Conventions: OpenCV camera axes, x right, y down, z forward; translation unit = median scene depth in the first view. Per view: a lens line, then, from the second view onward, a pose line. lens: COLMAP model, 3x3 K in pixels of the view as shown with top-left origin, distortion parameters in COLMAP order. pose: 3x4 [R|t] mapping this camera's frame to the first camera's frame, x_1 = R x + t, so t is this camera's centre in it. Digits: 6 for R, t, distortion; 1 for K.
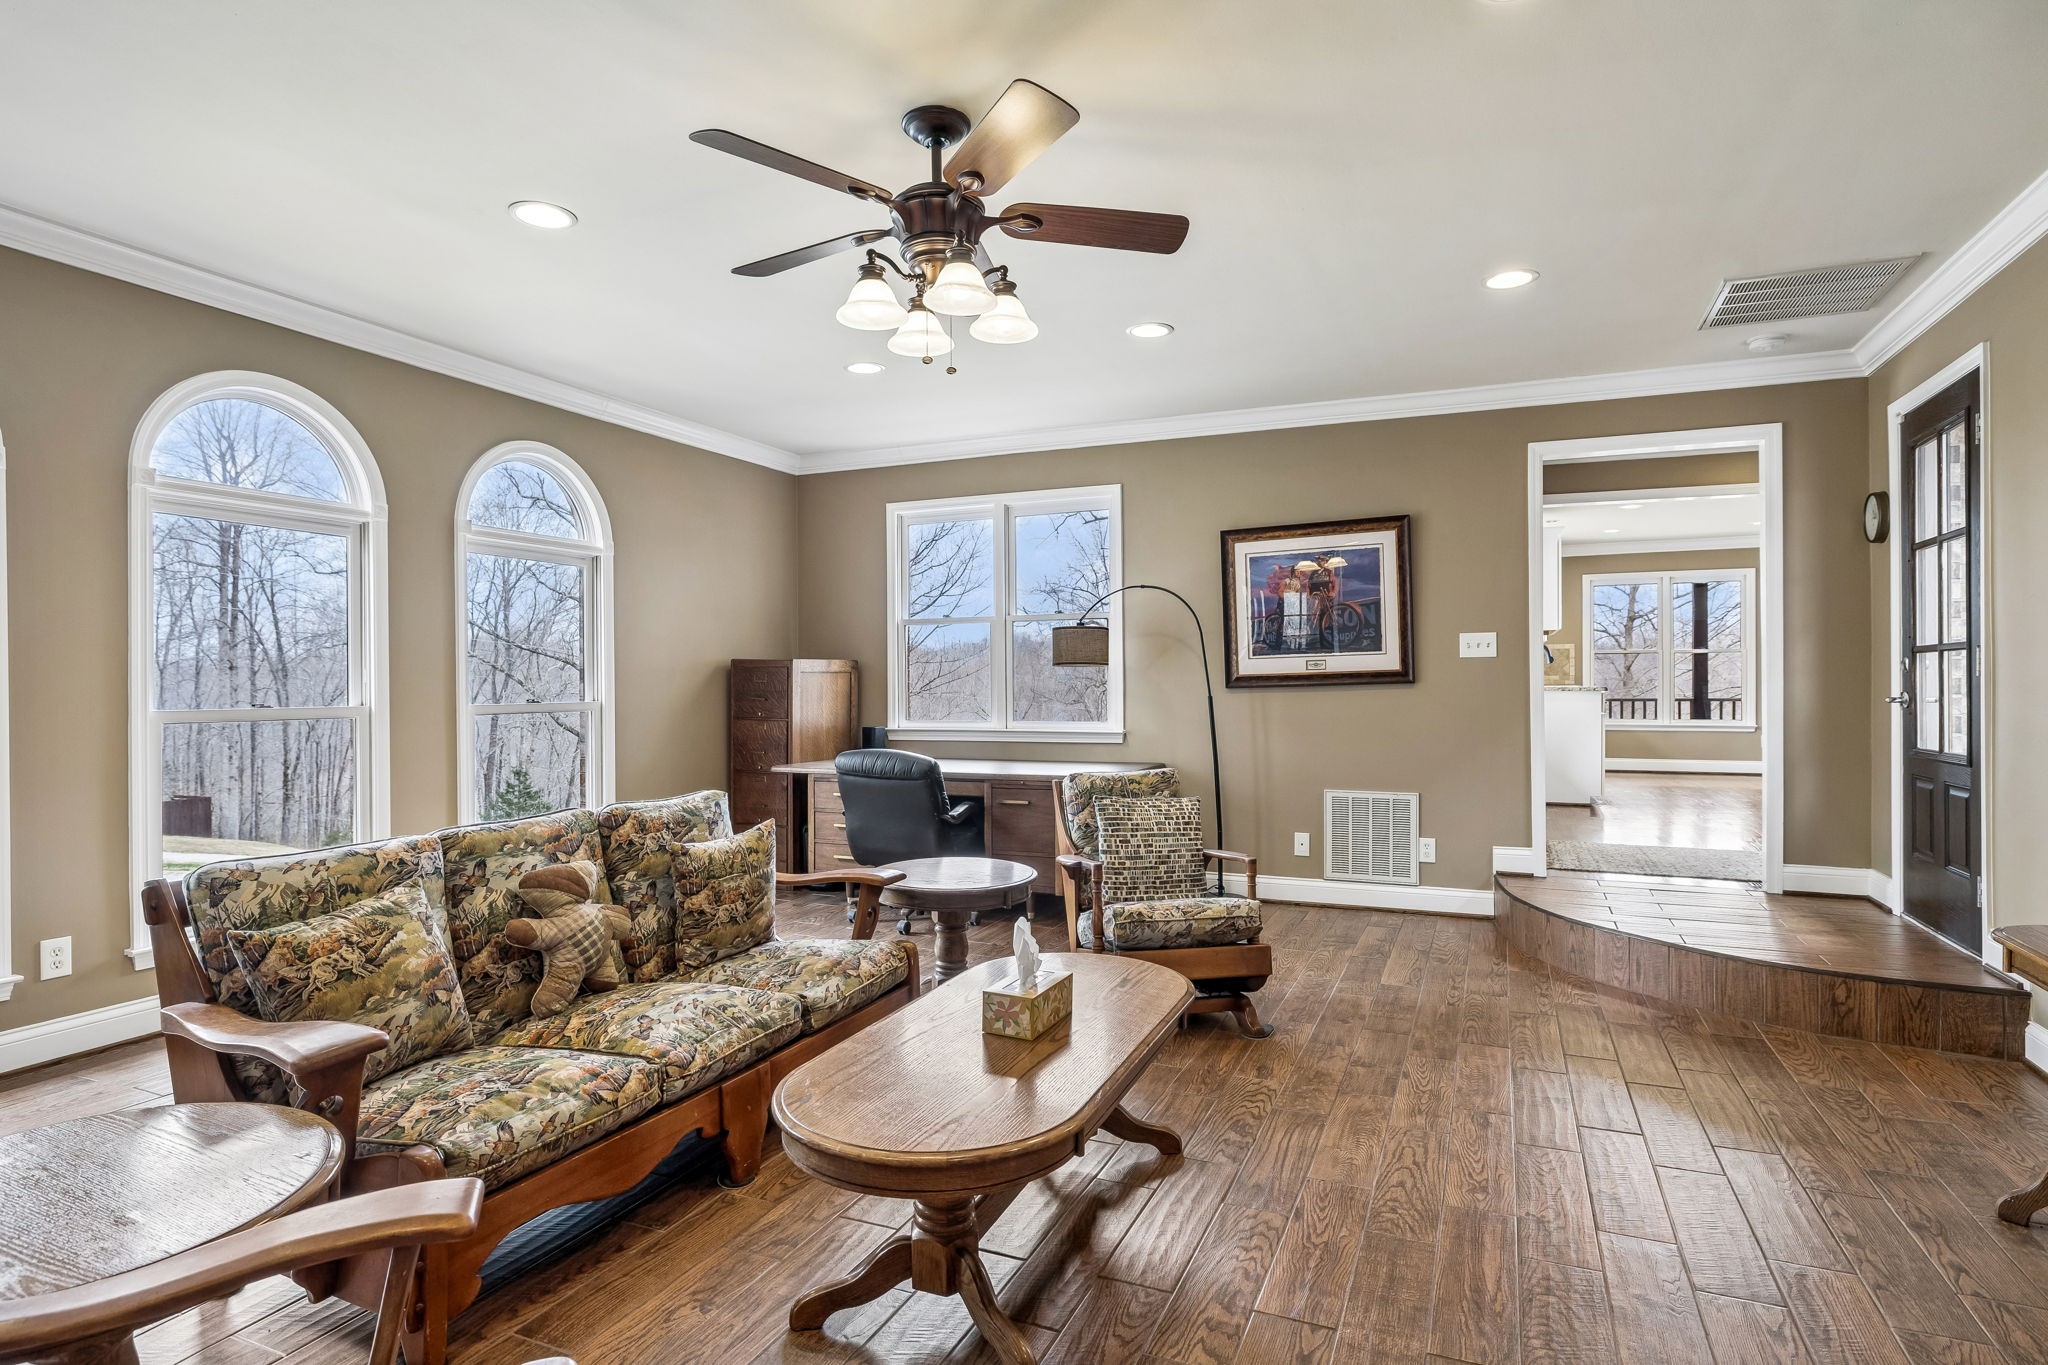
lens RADIAL K [[1064.5, 0, 1033.9], [0, 1064.5, 674.8], [0, 0, 1]] dist [-0.000830, 0.000063]
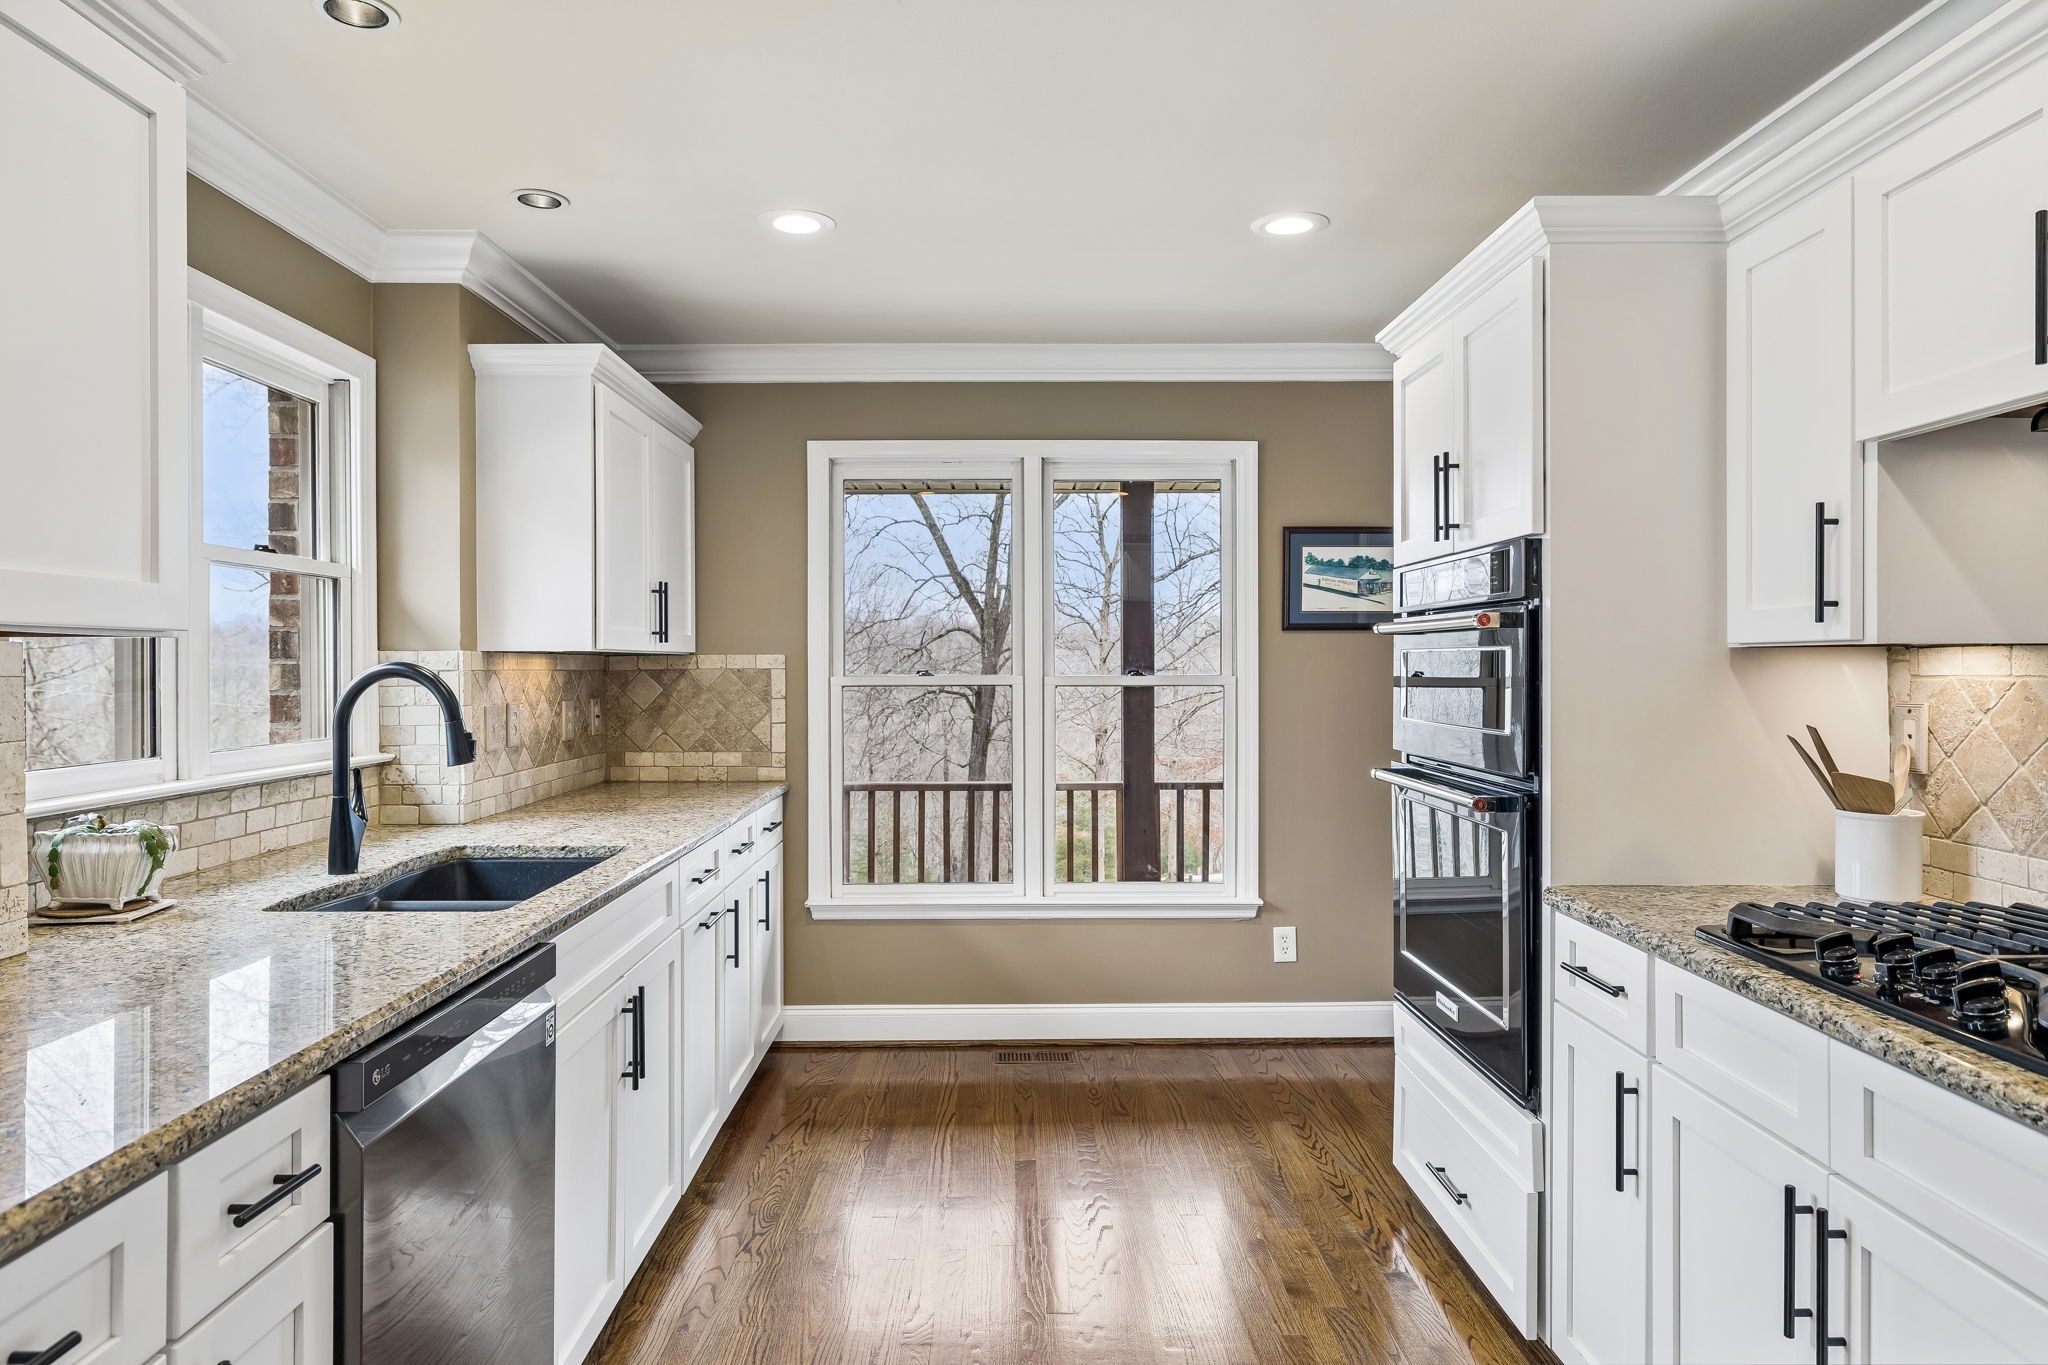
lens RADIAL K [[1064.5, 0, 1033.9], [0, 1064.5, 674.8], [0, 0, 1]] dist [-0.000830, 0.000063]
pose [[0.906358, 0.017287, 0.422156, 0.433898], [-0.028370, 0.999398, 0.019985, -0.030608], [-0.421556, -0.030090, 0.906303, 0.674211]]
